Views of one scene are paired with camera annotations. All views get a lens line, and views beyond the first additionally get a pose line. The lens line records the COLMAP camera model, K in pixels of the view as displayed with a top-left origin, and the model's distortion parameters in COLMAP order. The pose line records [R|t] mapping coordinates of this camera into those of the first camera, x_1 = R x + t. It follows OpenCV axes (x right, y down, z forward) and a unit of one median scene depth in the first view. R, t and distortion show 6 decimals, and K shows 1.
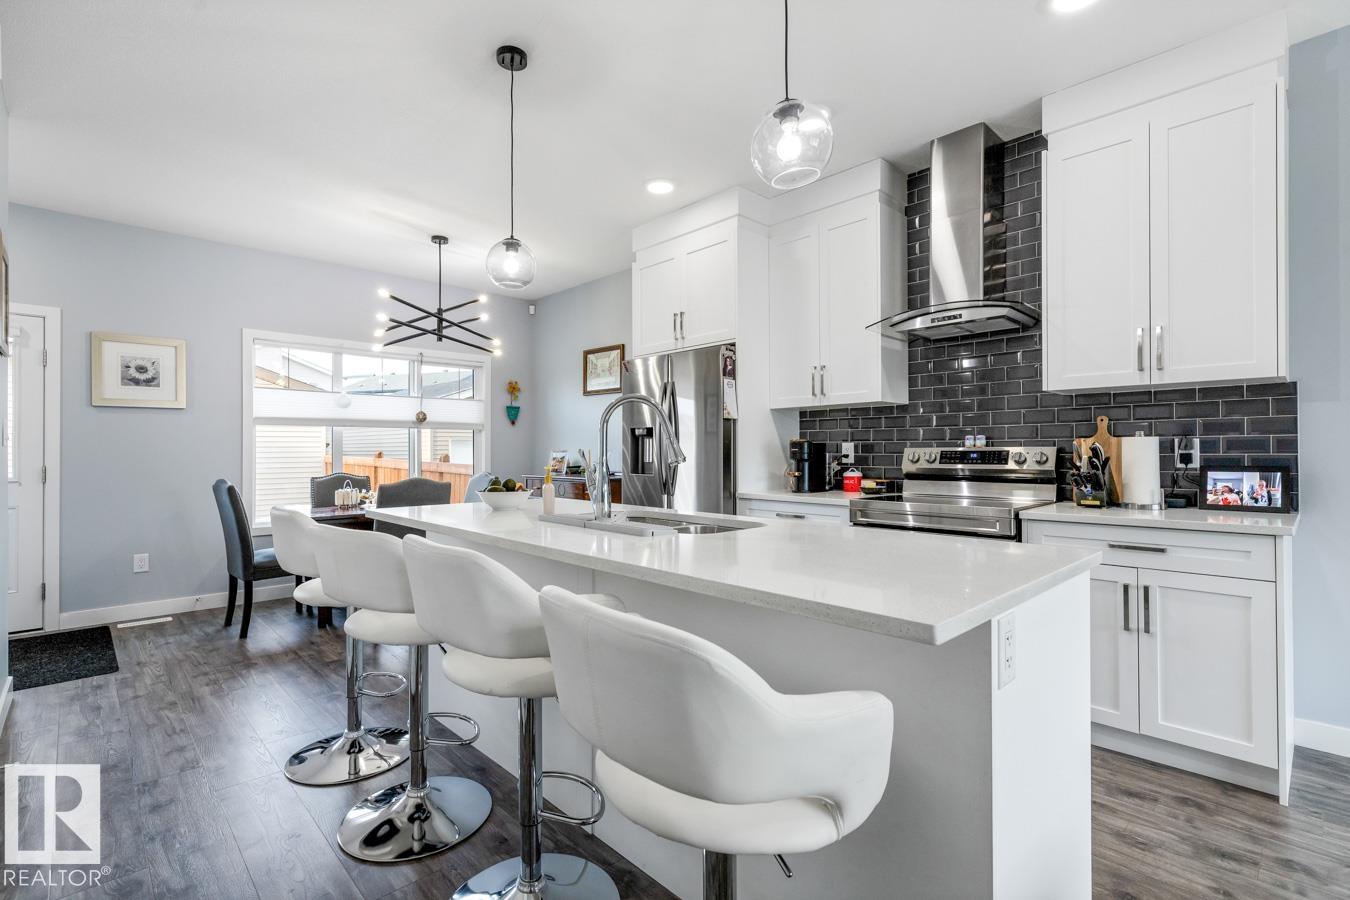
lens RADIAL K [[602.6, 0, 675.0], [0, 602.6, 450.0], [0, 0, 1]] dist [0.000218, -0.000199]
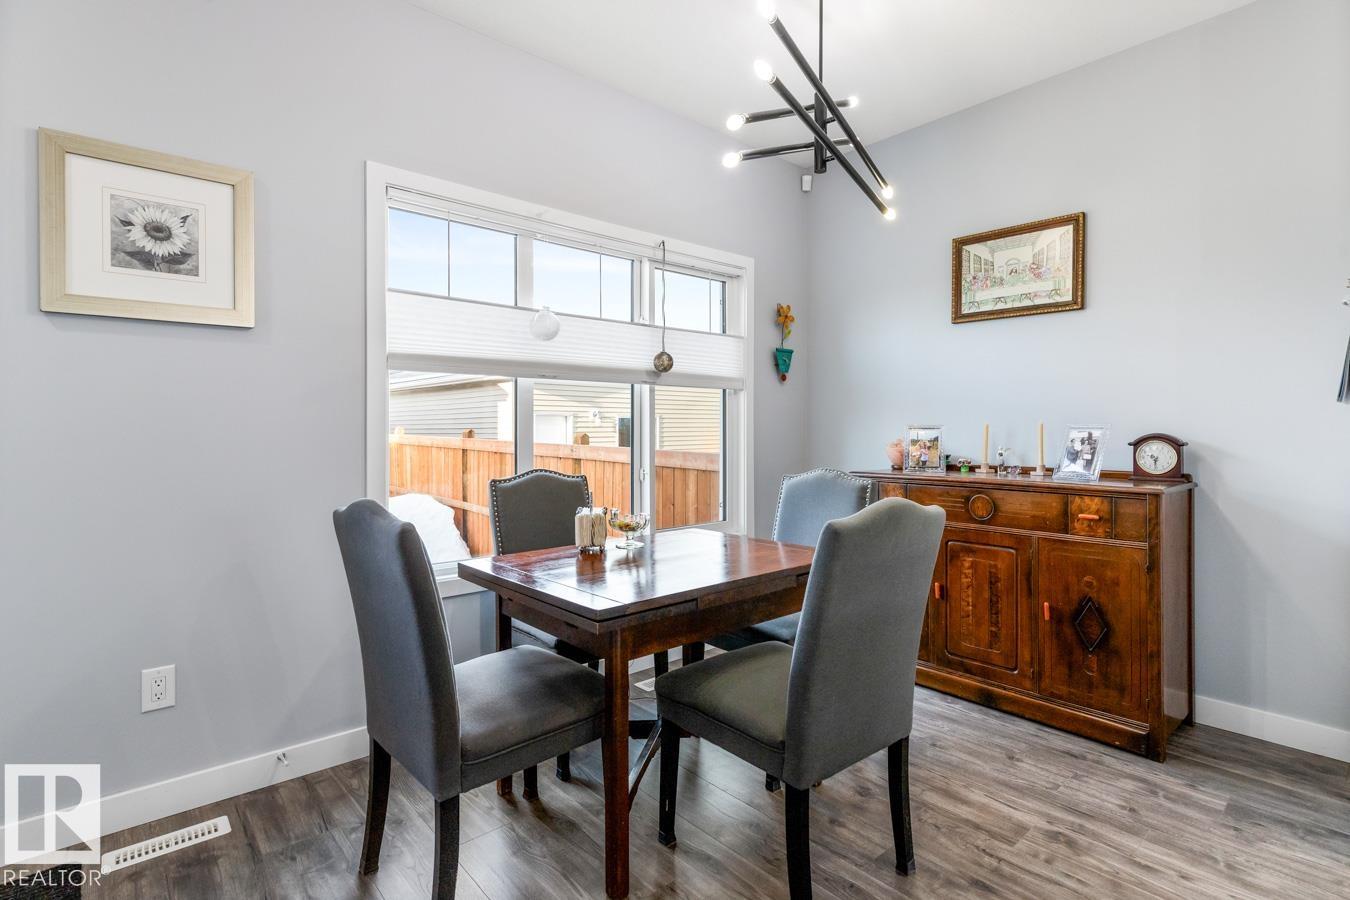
lens RADIAL K [[637.6, 0, 673.9], [0, 637.6, 432.3], [0, 0, 1]] dist [-0.004115, -0.000300]
pose [[0.998583, 0.002507, -0.053156, -0.403549], [-0.002253, 0.999986, 0.004849, 0.004311], [0.053167, -0.004722, 0.998574, 0.462880]]
